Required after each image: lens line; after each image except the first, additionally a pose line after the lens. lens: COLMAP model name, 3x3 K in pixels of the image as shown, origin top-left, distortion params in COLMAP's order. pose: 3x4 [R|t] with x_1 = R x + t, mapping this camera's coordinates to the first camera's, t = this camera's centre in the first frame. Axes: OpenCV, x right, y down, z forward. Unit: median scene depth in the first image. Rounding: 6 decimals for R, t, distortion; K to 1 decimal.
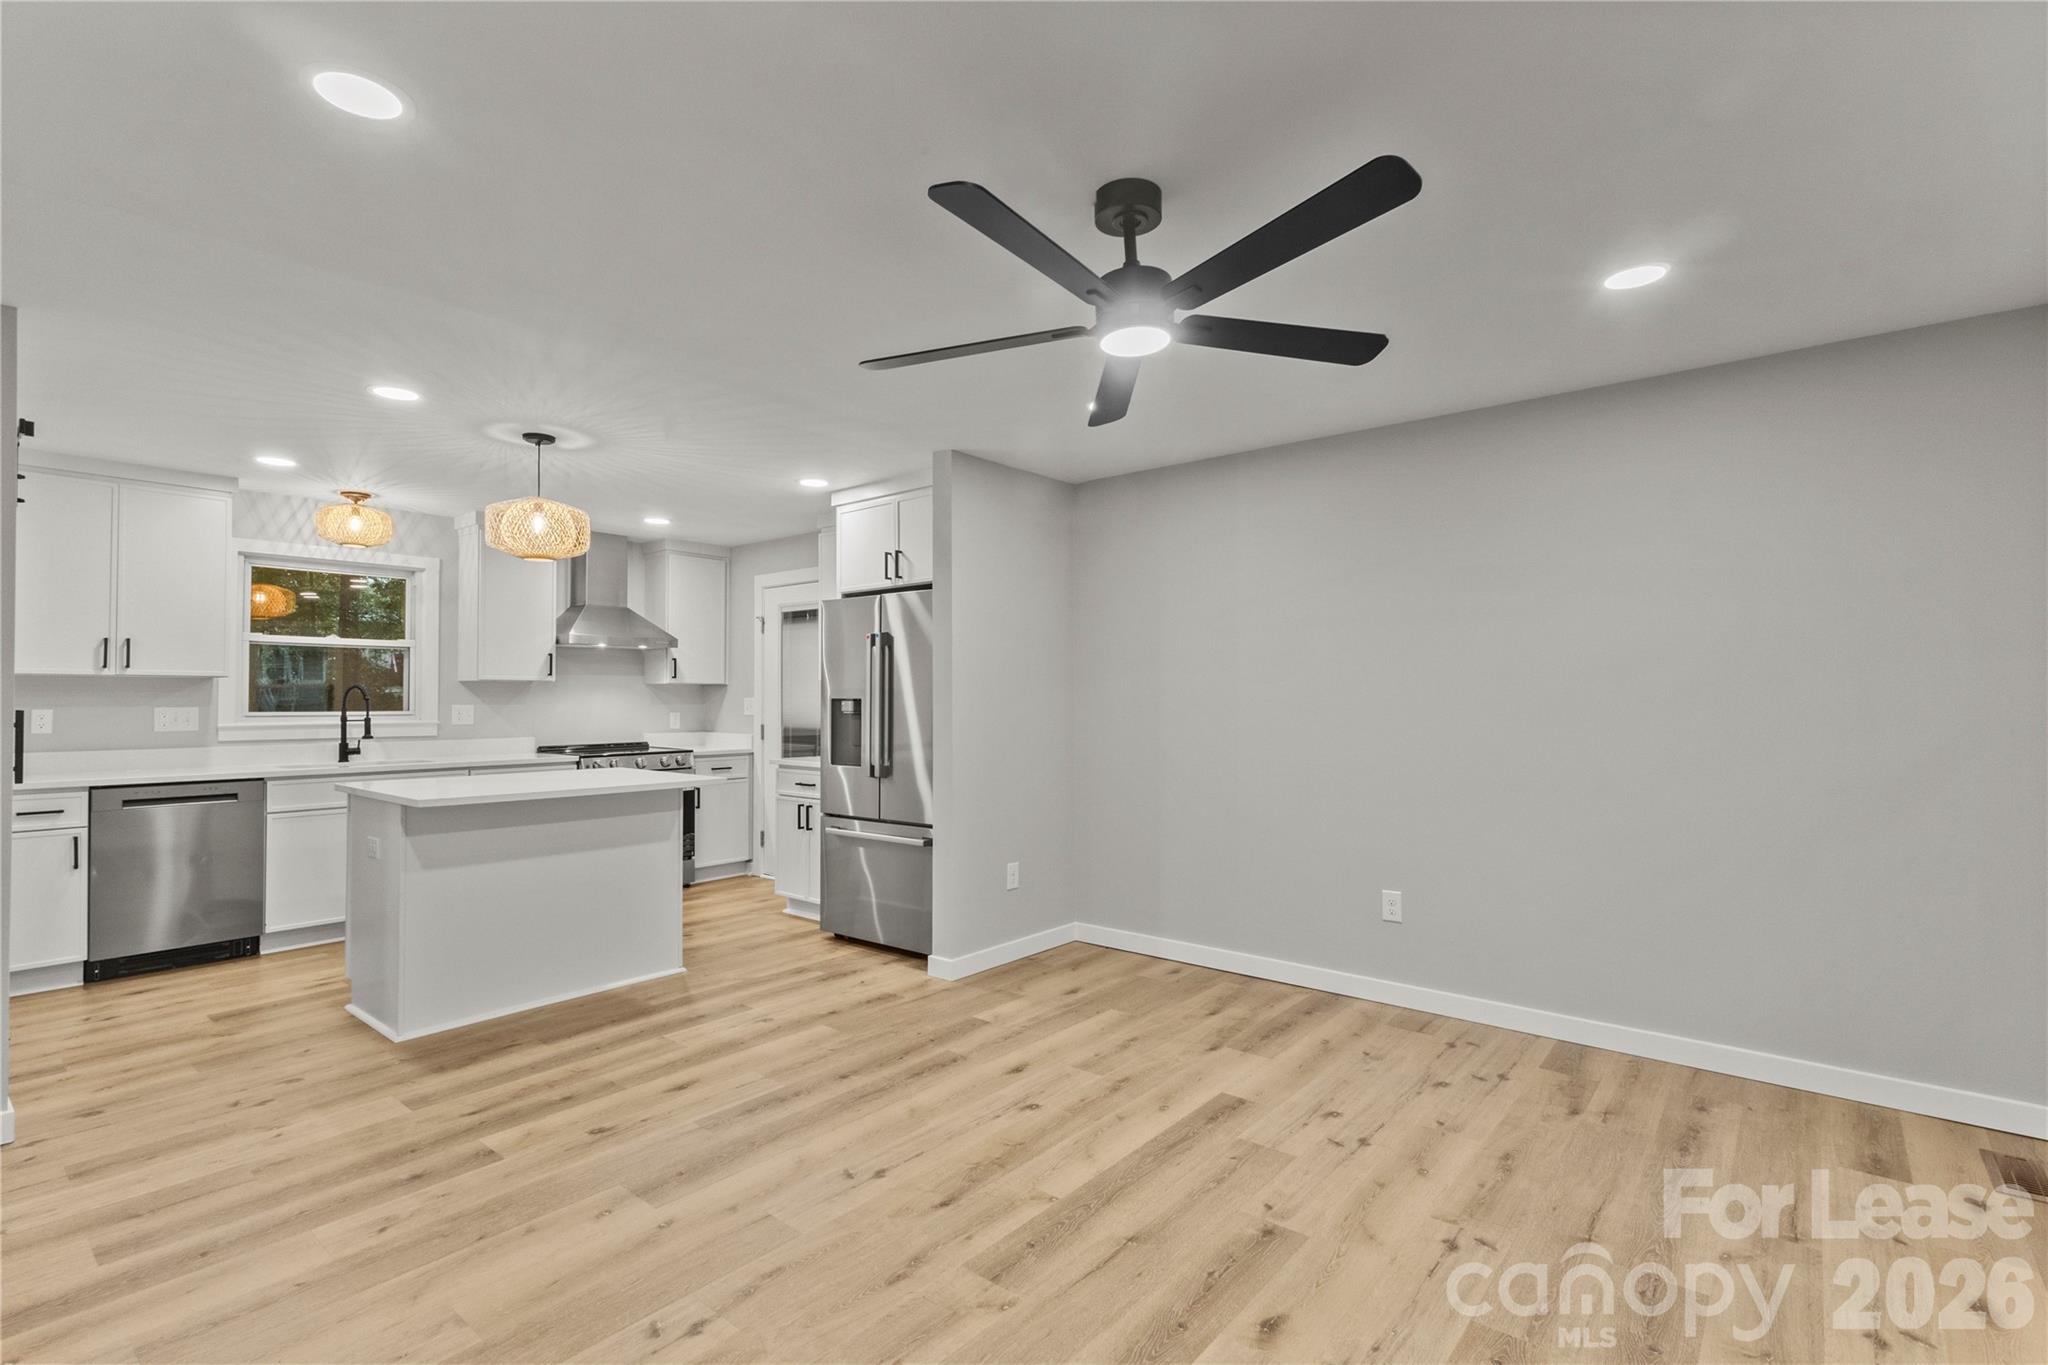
lens RADIAL K [[955.3, 0, 1020.5], [0, 955.3, 688.4], [0, 0, 1]] dist [0.007641, 0.001551]
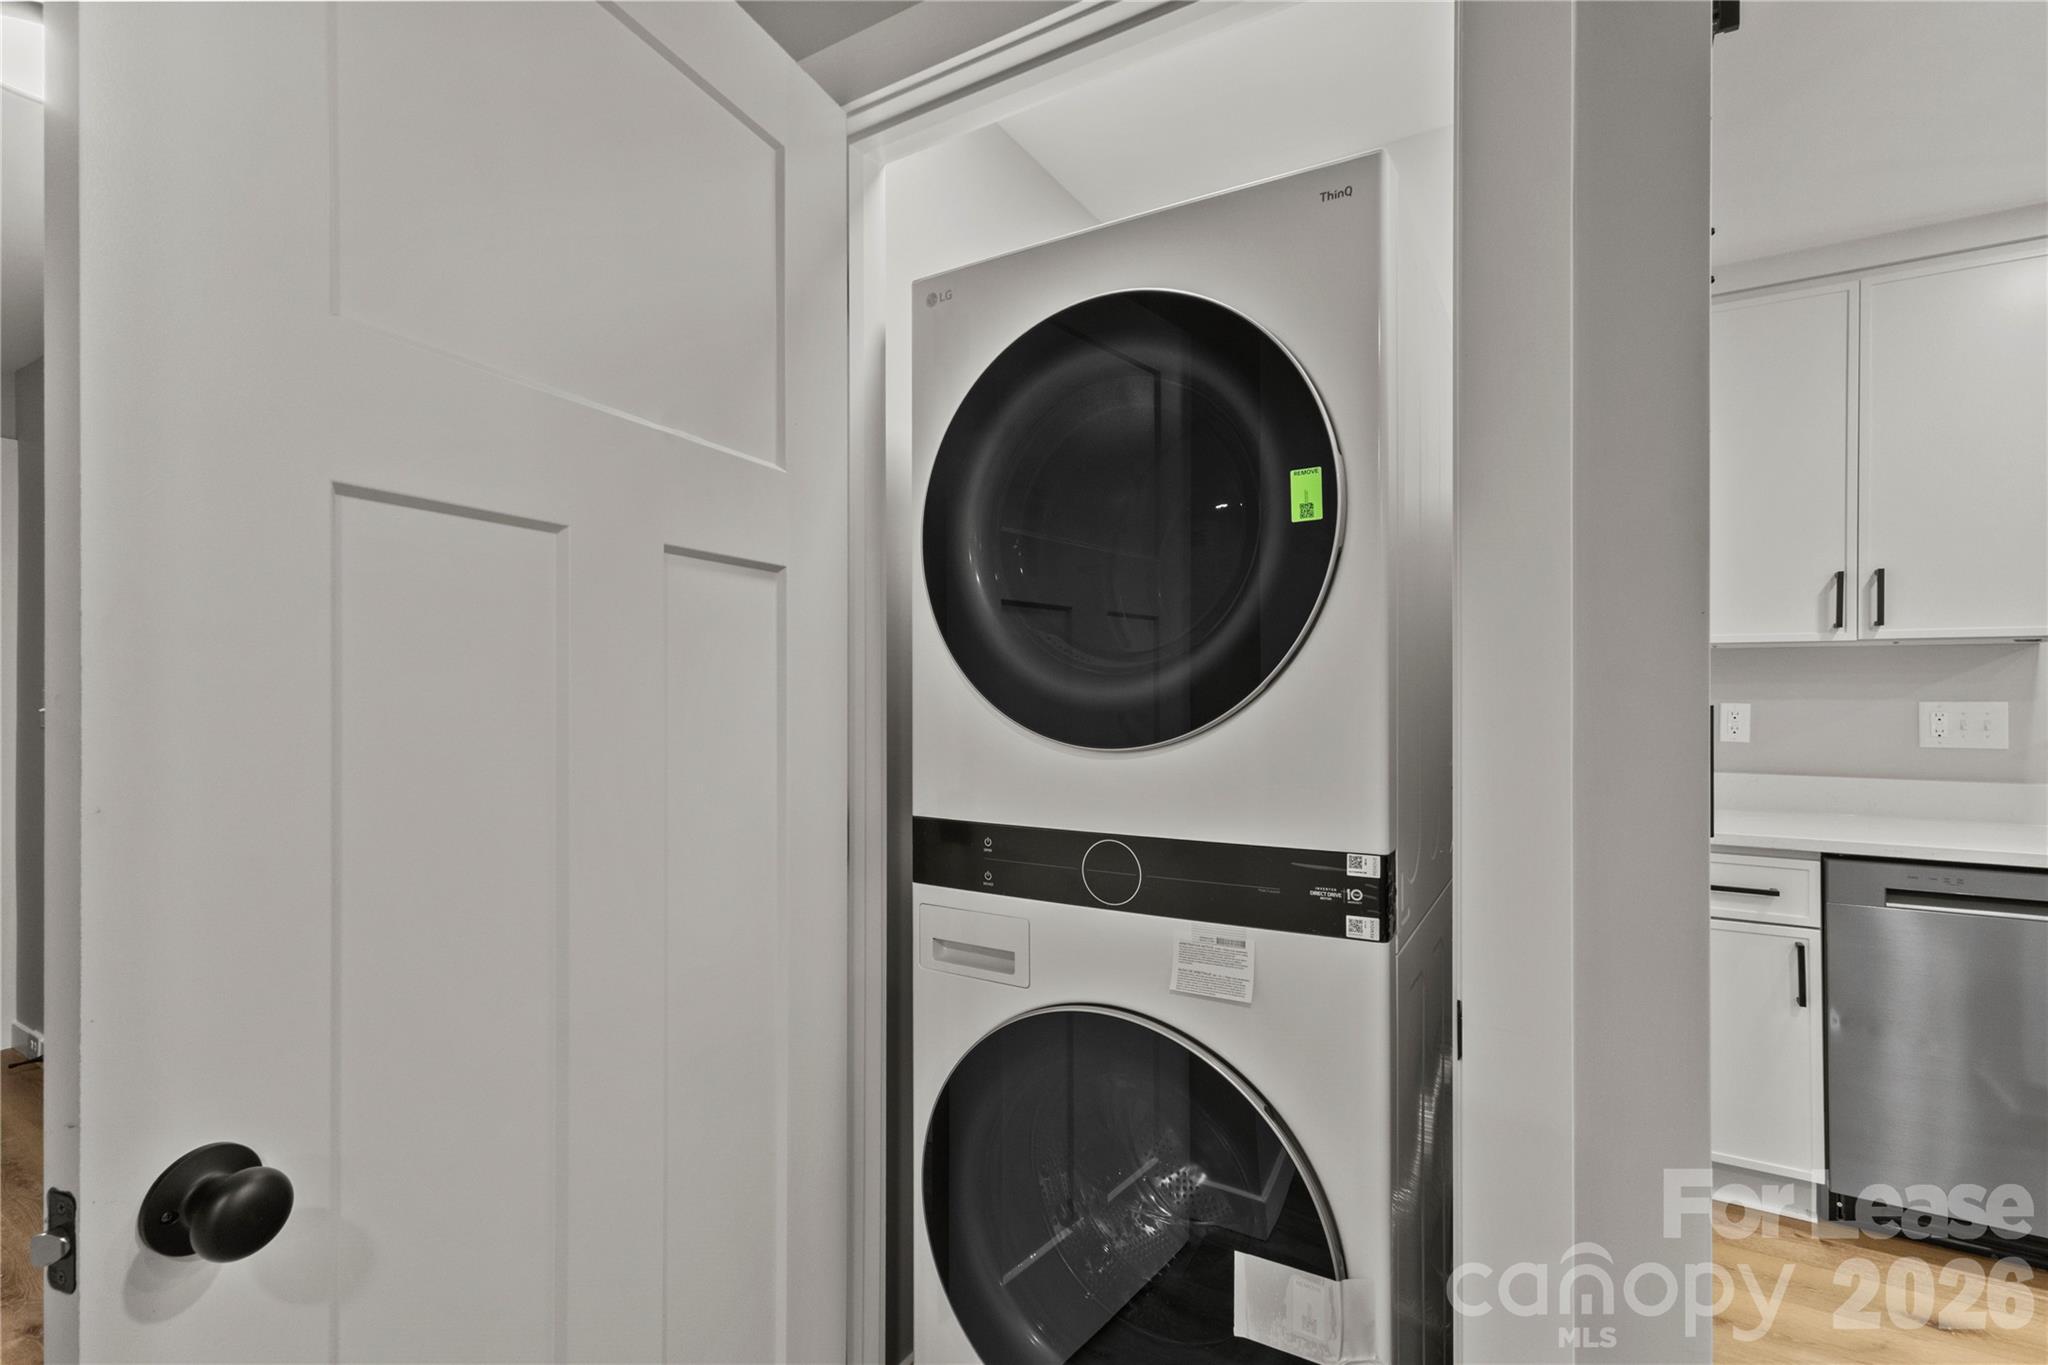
lens RADIAL K [[955.3, 0, 1017.6], [0, 955.3, 689.2], [0, 0, 1]] dist [0.007641, 0.001551]
pose [[0.154161, 0.000491, -0.988046, -0.527659], [0.011327, 0.999933, 0.002264, 0.007338], [0.987981, -0.011541, 0.154146, 0.497739]]
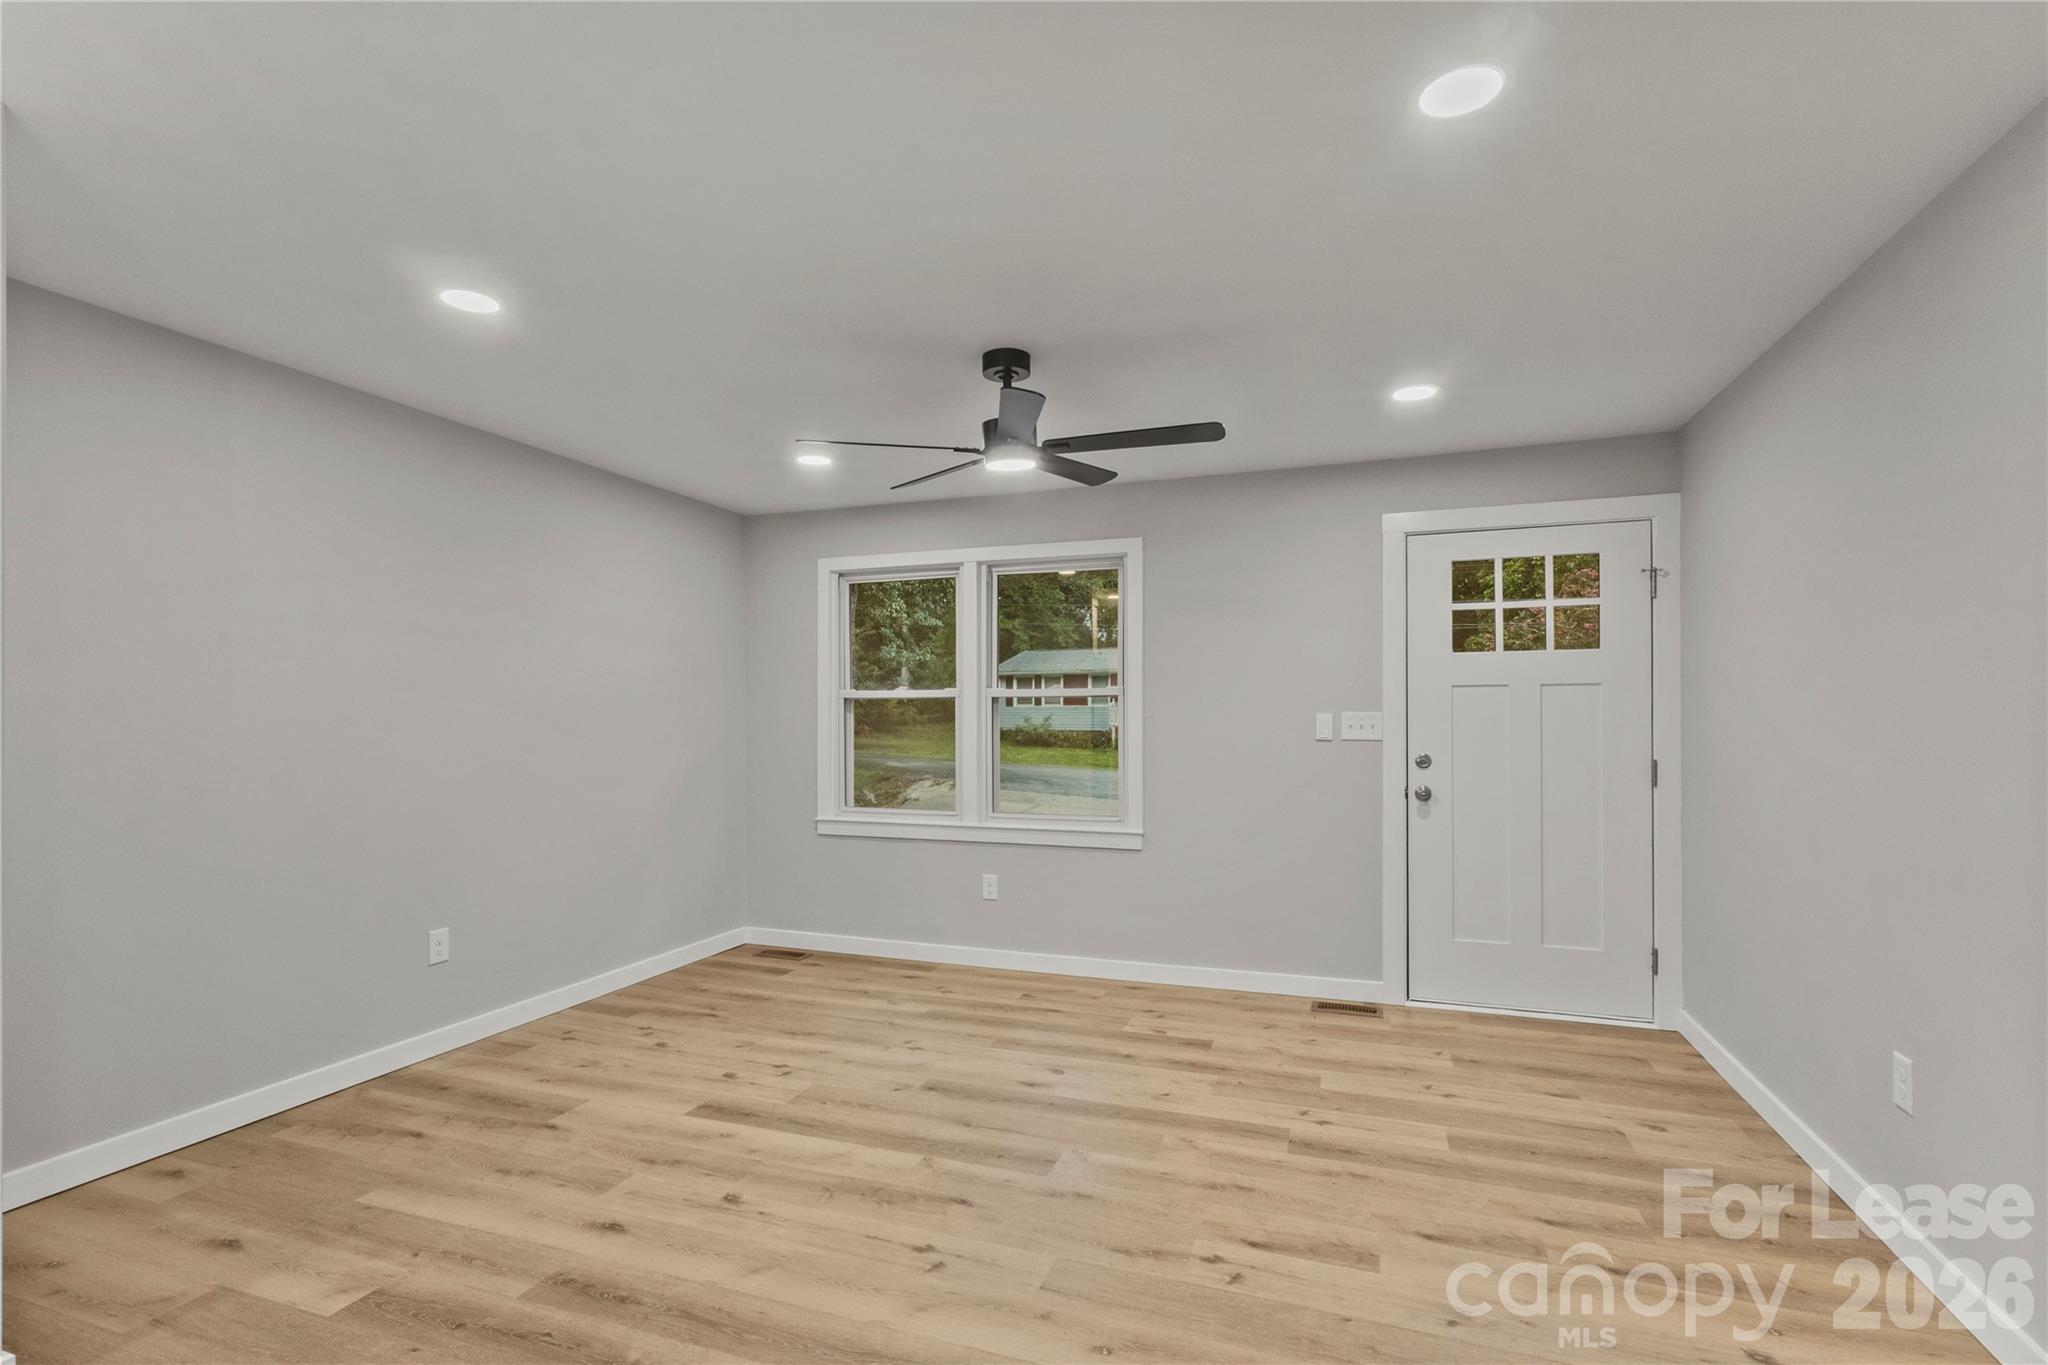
lens RADIAL K [[955.3, 0, 1015.5], [0, 955.3, 731.6], [0, 0, 1]] dist [0.007641, 0.001551]
pose [[-0.337813, -0.012327, 0.941132, -0.617610], [-0.008432, 0.999914, 0.010070, 0.008388], [-0.941175, -0.004534, -0.337888, 0.747062]]
